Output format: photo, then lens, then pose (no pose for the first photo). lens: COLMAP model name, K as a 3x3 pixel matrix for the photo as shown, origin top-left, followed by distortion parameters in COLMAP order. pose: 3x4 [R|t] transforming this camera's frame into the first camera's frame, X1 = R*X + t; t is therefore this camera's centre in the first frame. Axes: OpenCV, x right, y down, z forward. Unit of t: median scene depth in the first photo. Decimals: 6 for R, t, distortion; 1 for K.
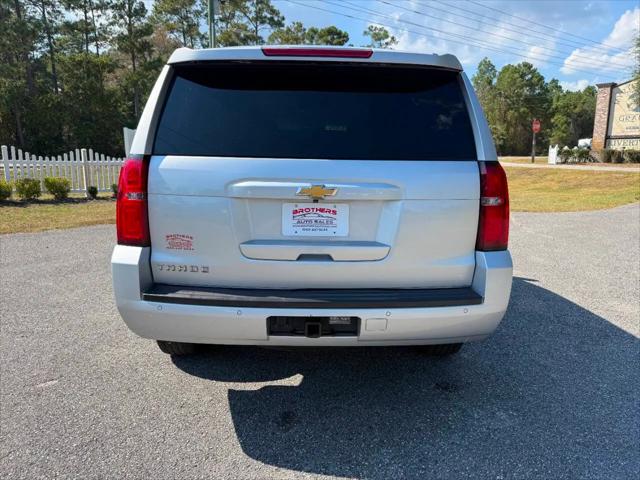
lens RADIAL K [[456.1, 0, 323.7], [0, 456.1, 239.8], [0, 0, 1]] dist [0.007273, -0.005713]
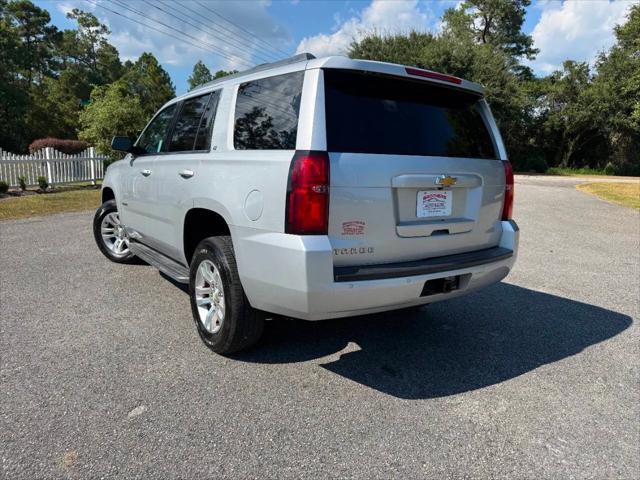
lens RADIAL K [[450.8, 0, 316.9], [0, 450.8, 238.2], [0, 0, 1]] dist [0.009585, -0.001478]
pose [[0.828298, -0.082639, 0.554159, -0.979767], [0.082622, 0.996266, 0.025073, -0.005542], [-0.554162, 0.025018, 0.832033, 0.112808]]
